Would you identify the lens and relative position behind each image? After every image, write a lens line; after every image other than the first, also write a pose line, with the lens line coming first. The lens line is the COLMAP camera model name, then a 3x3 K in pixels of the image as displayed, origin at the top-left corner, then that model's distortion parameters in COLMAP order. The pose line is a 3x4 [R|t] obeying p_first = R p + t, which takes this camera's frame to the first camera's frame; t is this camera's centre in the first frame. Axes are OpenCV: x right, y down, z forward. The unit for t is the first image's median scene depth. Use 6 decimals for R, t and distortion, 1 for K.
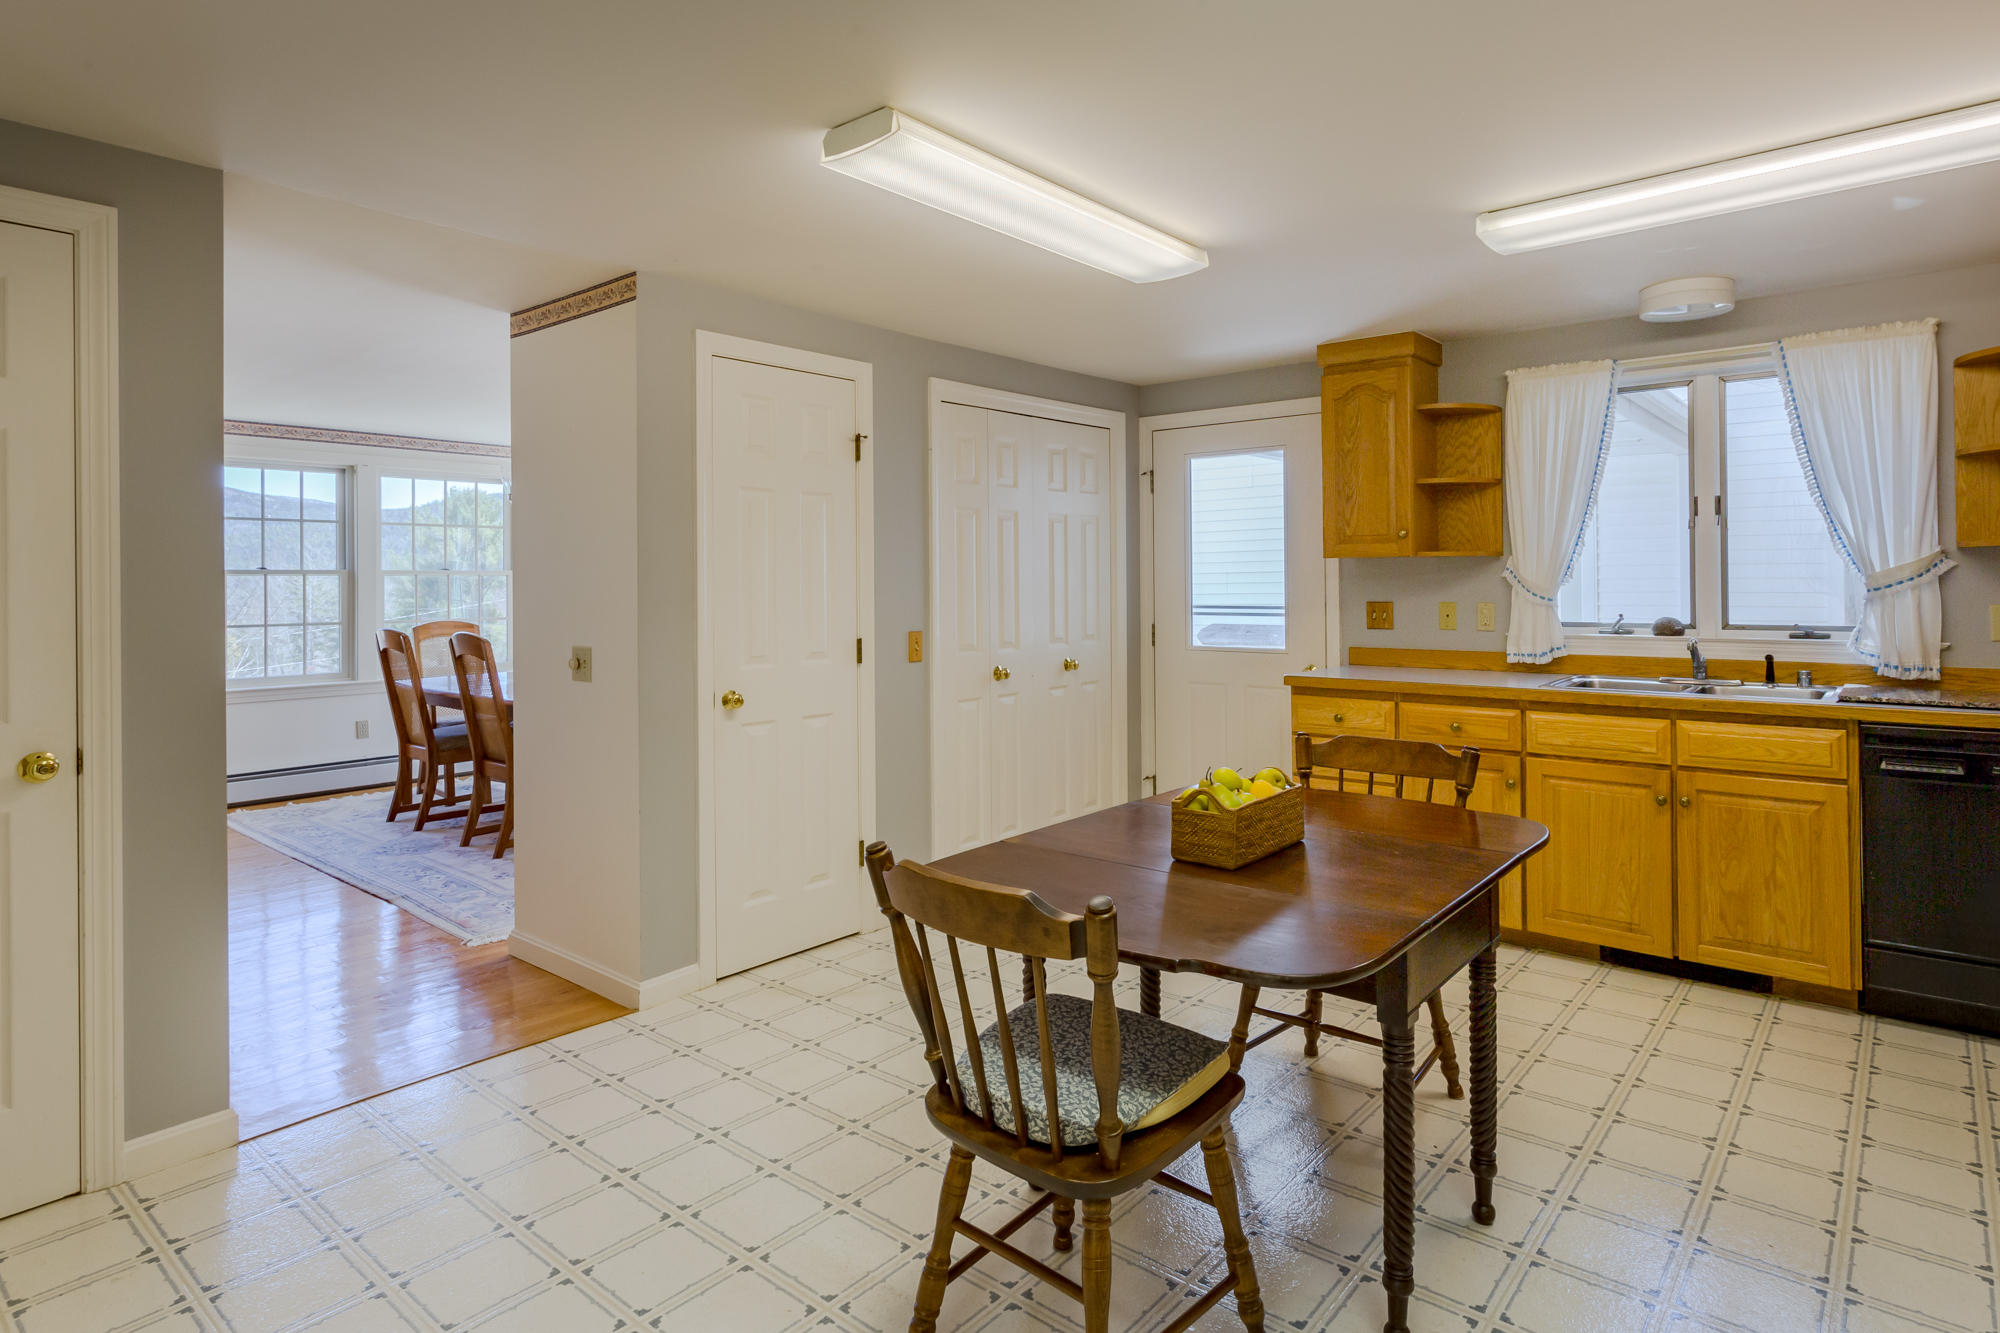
lens RADIAL K [[1095.9, 0, 1041.1], [0, 1095.9, 572.1], [0, 0, 1]] dist [0.000942, 0.000032]
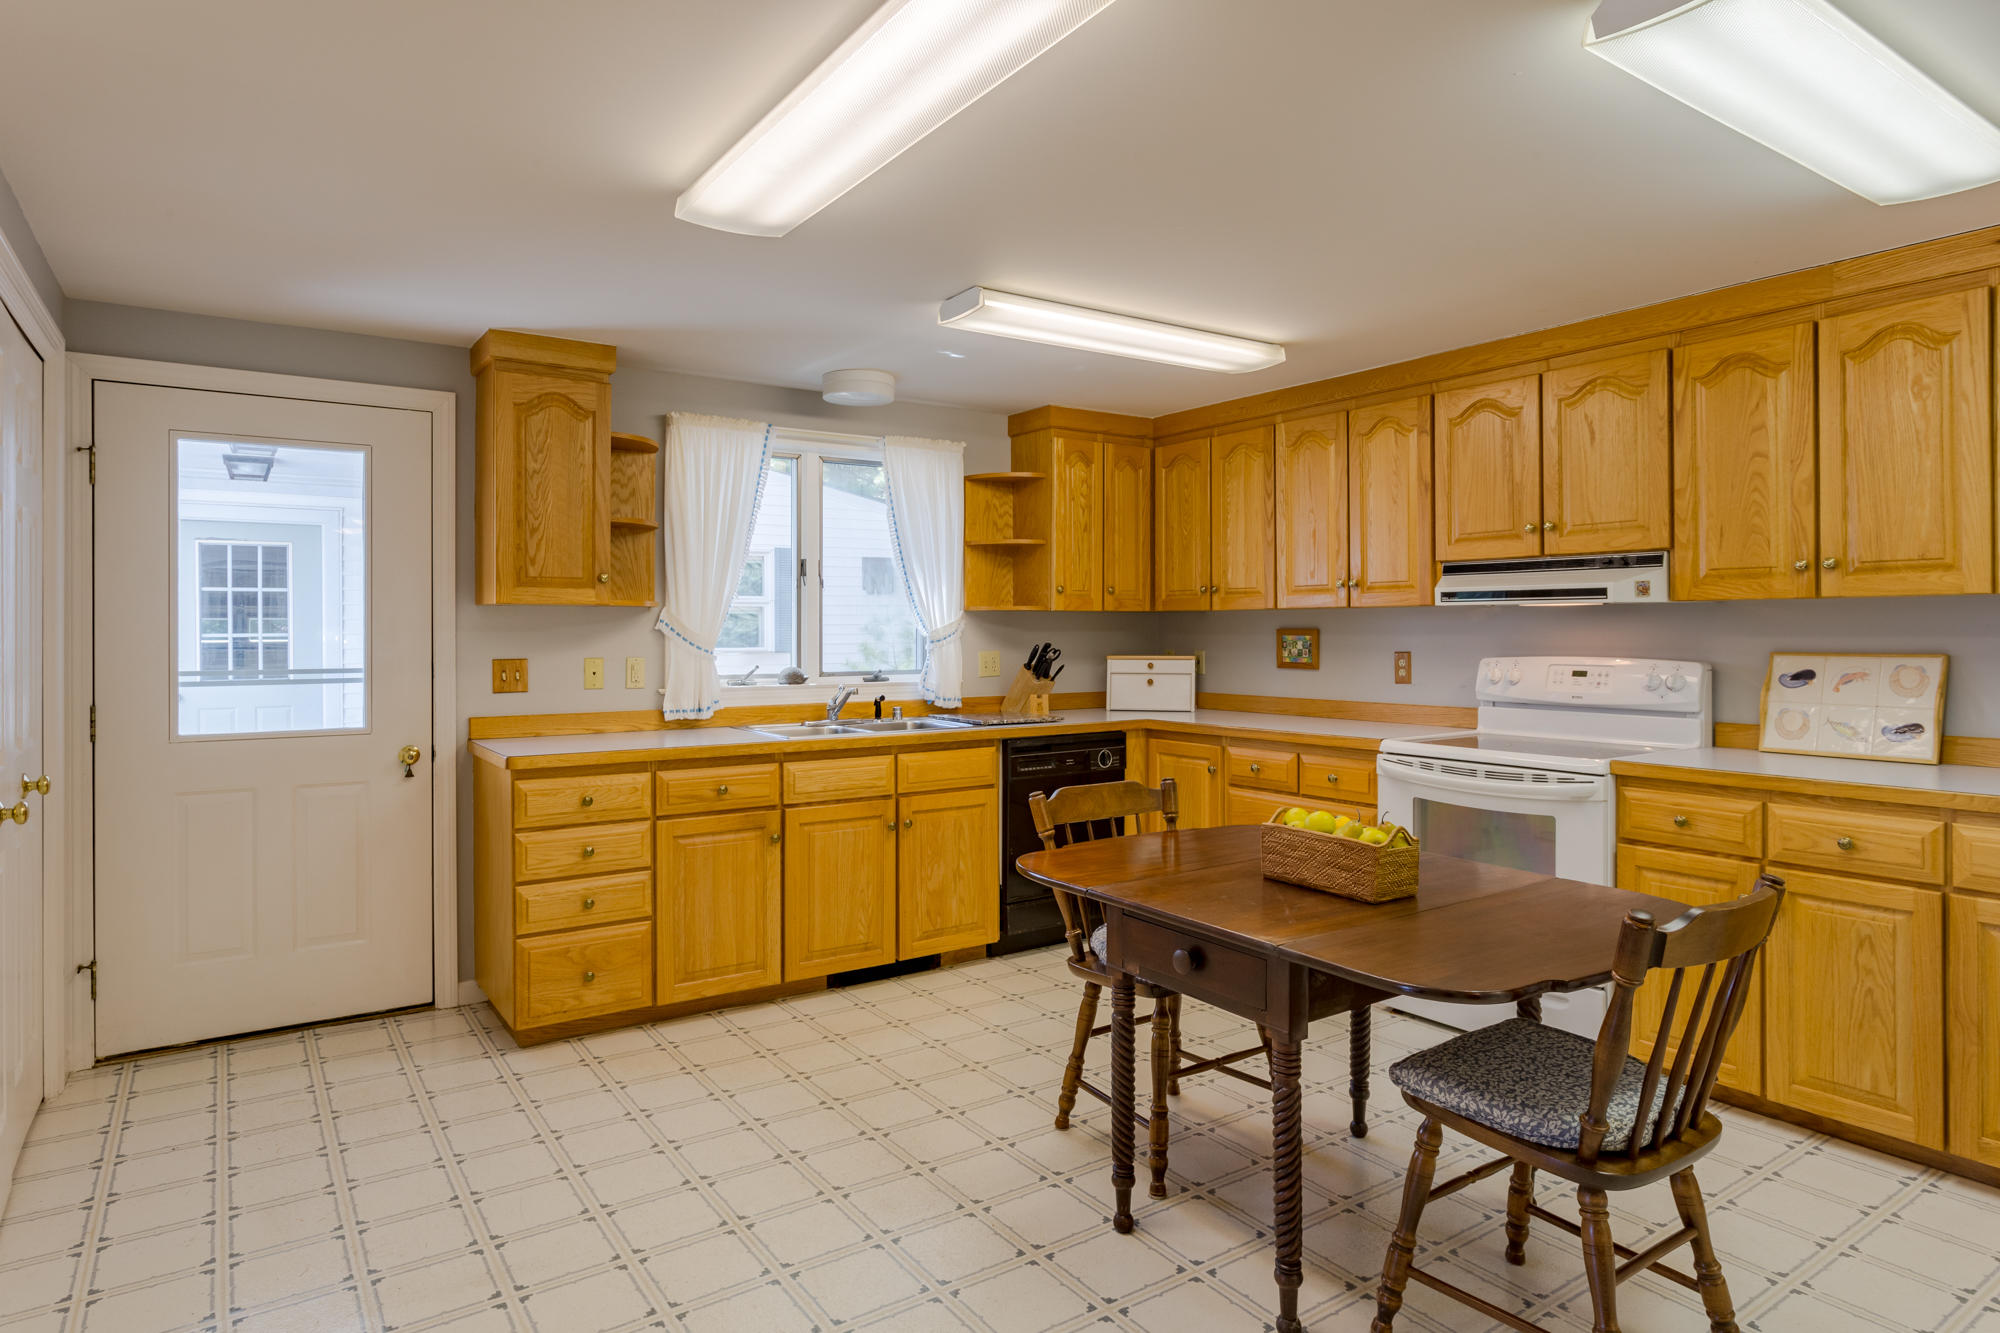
lens RADIAL K [[1141.9, 0, 994.5], [0, 1141.9, 626.1], [0, 0, 1]] dist [0.002978, 0.000022]
pose [[0.289547, 0.010942, 0.957101, -0.465888], [-0.007900, 0.999928, -0.009042, 0.008652], [-0.957131, -0.004943, 0.289612, 0.476506]]
